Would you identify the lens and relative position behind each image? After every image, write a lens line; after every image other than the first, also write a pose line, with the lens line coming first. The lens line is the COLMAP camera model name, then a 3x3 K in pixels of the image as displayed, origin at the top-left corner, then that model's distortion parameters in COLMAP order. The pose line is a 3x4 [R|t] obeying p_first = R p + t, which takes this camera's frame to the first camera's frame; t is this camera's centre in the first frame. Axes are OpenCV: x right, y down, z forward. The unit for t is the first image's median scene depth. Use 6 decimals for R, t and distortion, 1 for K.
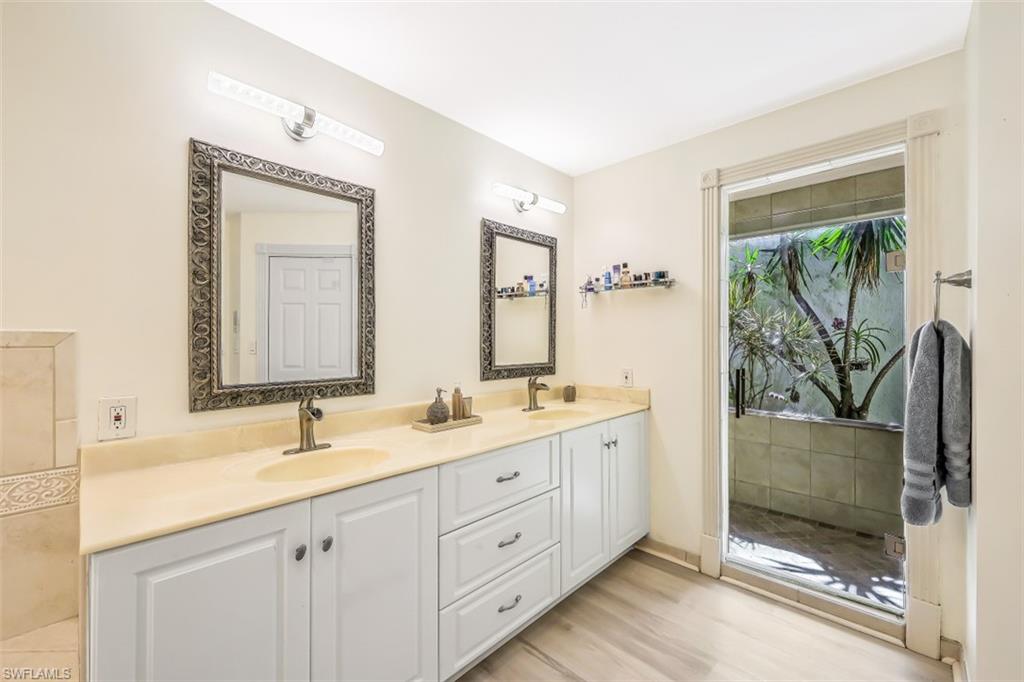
lens RADIAL K [[413.5, 0, 508.2], [0, 413.5, 340.1], [0, 0, 1]] dist [-0.000003, 0.000556]
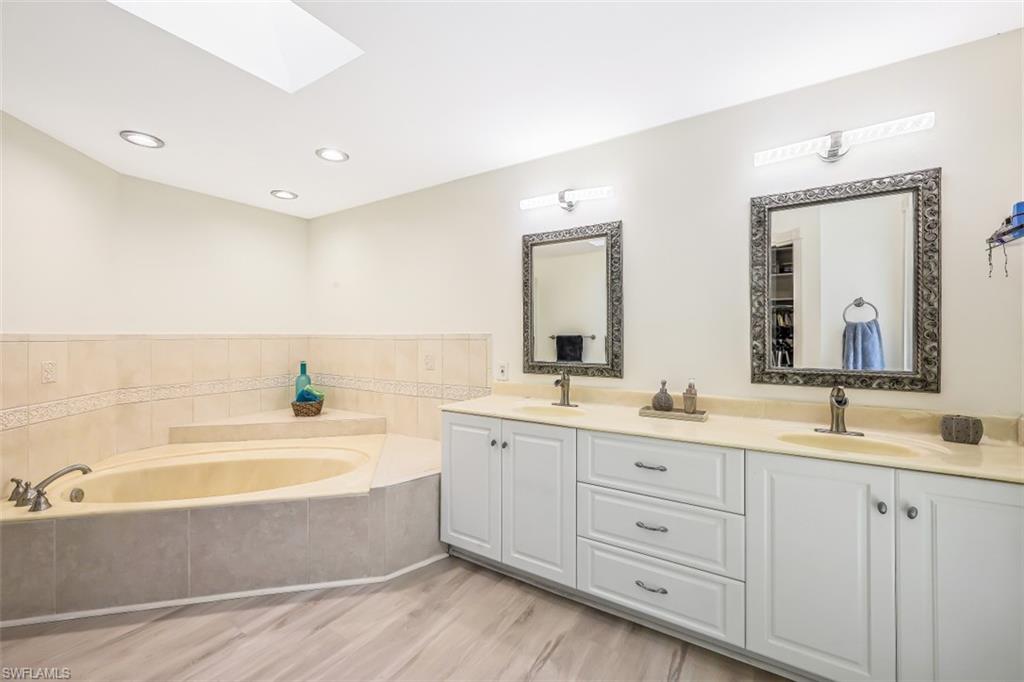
lens RADIAL K [[413.5, 0, 508.4], [0, 413.5, 337.7], [0, 0, 1]] dist [-0.000003, 0.000556]
pose [[0.204619, 0.003238, -0.978836, 0.888757], [0.000420, 0.999994, 0.003396, -0.001755], [0.978842, -0.001106, 0.204616, 0.397373]]
